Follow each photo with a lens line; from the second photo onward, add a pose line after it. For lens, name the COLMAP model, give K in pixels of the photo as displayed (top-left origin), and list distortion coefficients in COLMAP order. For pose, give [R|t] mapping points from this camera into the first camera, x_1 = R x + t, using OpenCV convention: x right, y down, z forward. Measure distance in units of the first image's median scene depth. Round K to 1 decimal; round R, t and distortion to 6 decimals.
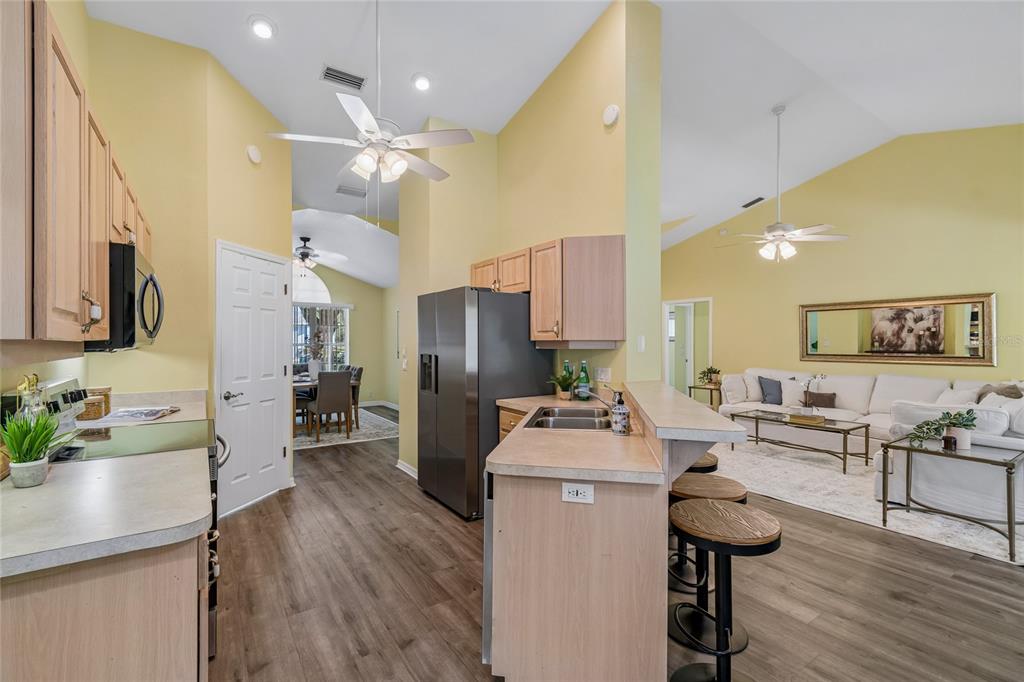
lens RADIAL K [[447.3, 0, 507.3], [0, 447.3, 336.3], [0, 0, 1]] dist [-0.001530, -0.000486]
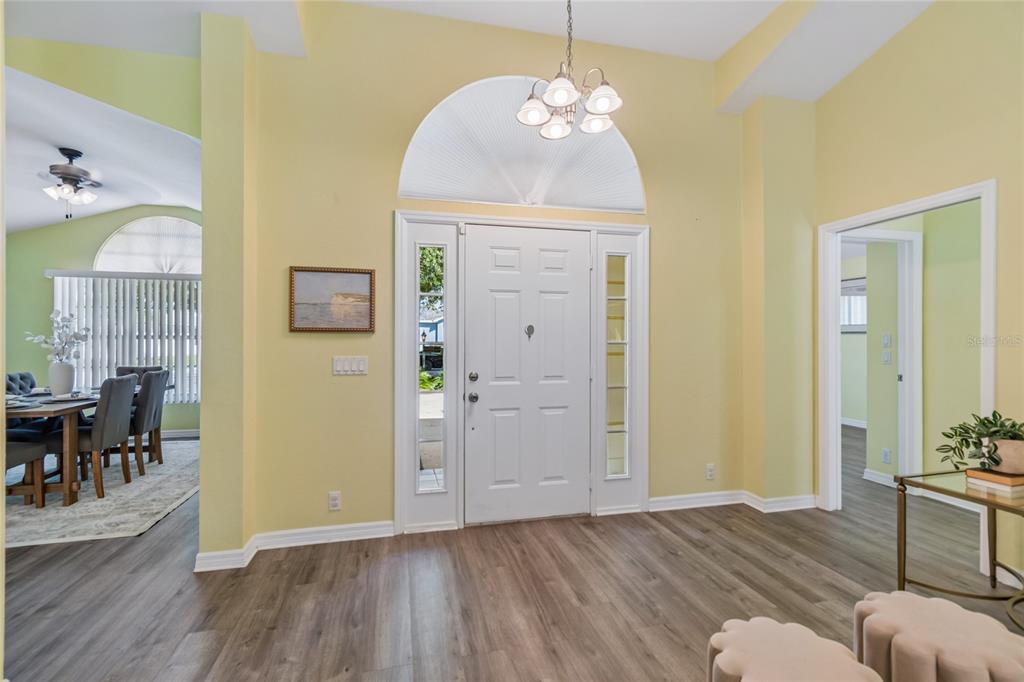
lens RADIAL K [[447.3, 0, 507.3], [0, 447.3, 336.3], [0, 0, 1]] dist [-0.001530, -0.000486]
pose [[0.937881, -0.000770, -0.346955, 0.261246], [0.002091, 0.999992, 0.003434, 0.017226], [0.346950, -0.003946, 0.937875, 0.620905]]
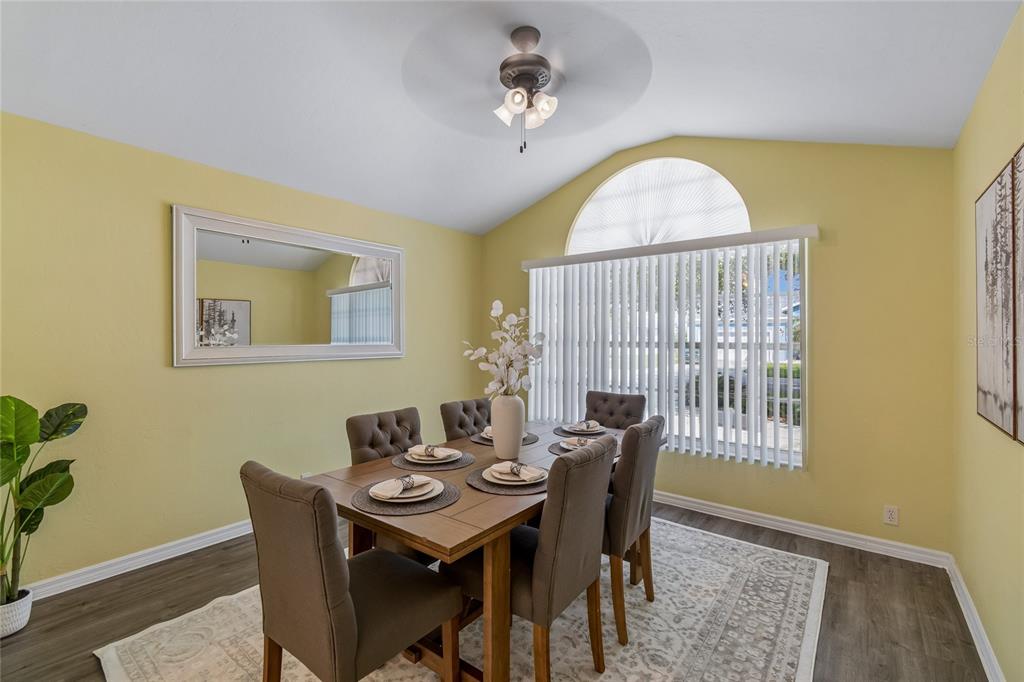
lens RADIAL K [[447.3, 0, 507.3], [0, 447.3, 336.3], [0, 0, 1]] dist [-0.001530, -0.000486]
pose [[0.301542, -0.001298, -0.953452, -0.129434], [0.003677, 0.999993, -0.000198, 0.009947], [0.953446, -0.003446, 0.301545, 0.841073]]
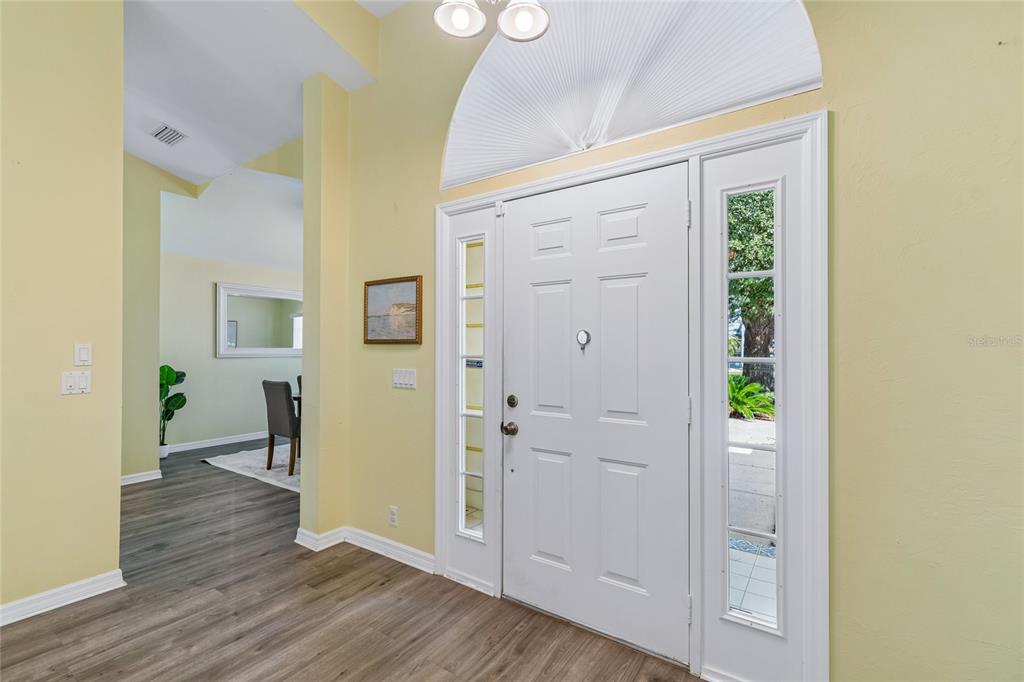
lens RADIAL K [[454.9, 0, 512.0], [0, 454.9, 341.0], [0, 0, 1]] dist [-0.001125, -0.000427]
pose [[0.365055, -0.013147, -0.930893, 0.384568], [0.006676, 0.999912, -0.011503, 0.017534], [0.930962, -0.002015, 0.365110, 0.884230]]
